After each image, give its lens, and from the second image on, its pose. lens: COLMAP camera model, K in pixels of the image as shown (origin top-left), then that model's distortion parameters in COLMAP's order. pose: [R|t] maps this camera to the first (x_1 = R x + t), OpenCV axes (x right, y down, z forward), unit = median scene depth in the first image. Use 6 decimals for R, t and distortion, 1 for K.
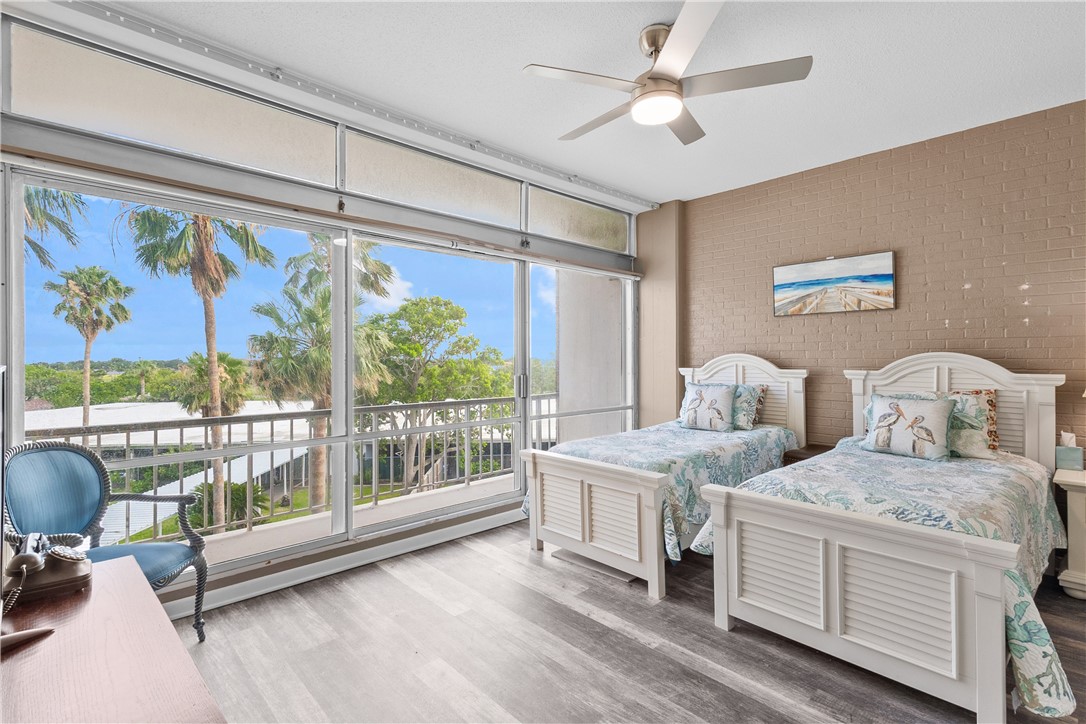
lens RADIAL K [[514.9, 0, 543.0], [0, 514.9, 362.0], [0, 0, 1]] dist [0.025016, -0.007912]
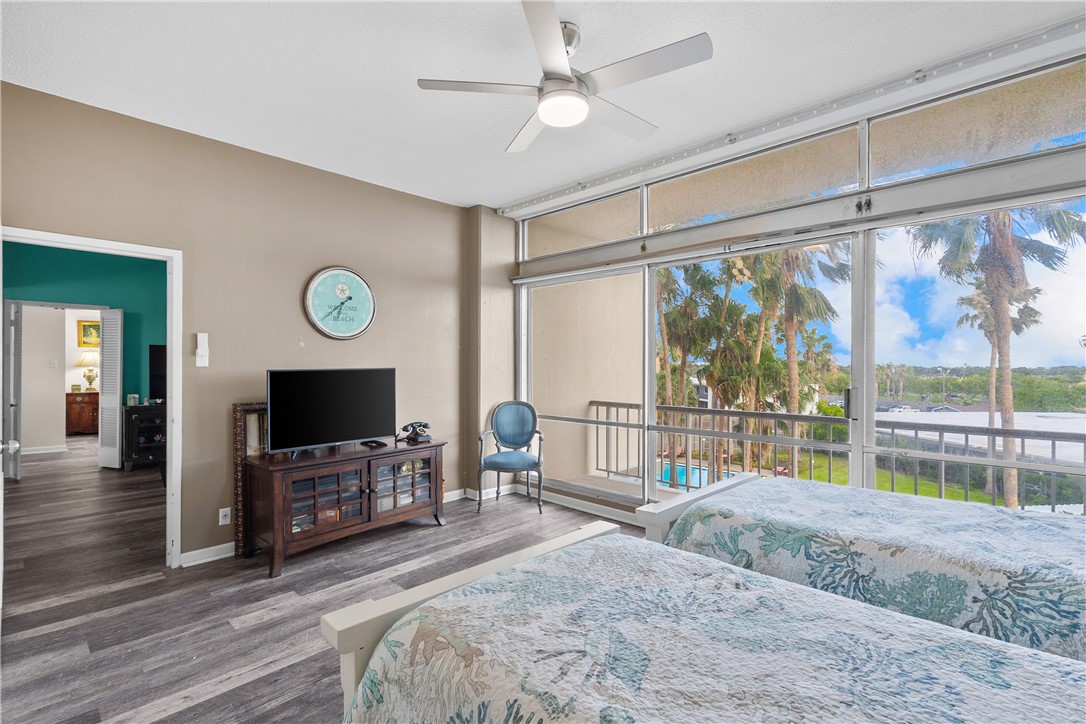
lens RADIAL K [[490.2, 0, 543.0], [0, 490.2, 362.0], [0, 0, 1]] dist [-0.000646, -0.000338]
pose [[0.064422, -0.004732, -0.997912, 0.823783], [-0.004108, 0.999979, -0.005007, -0.005829], [0.997914, 0.004422, 0.064401, 0.663550]]
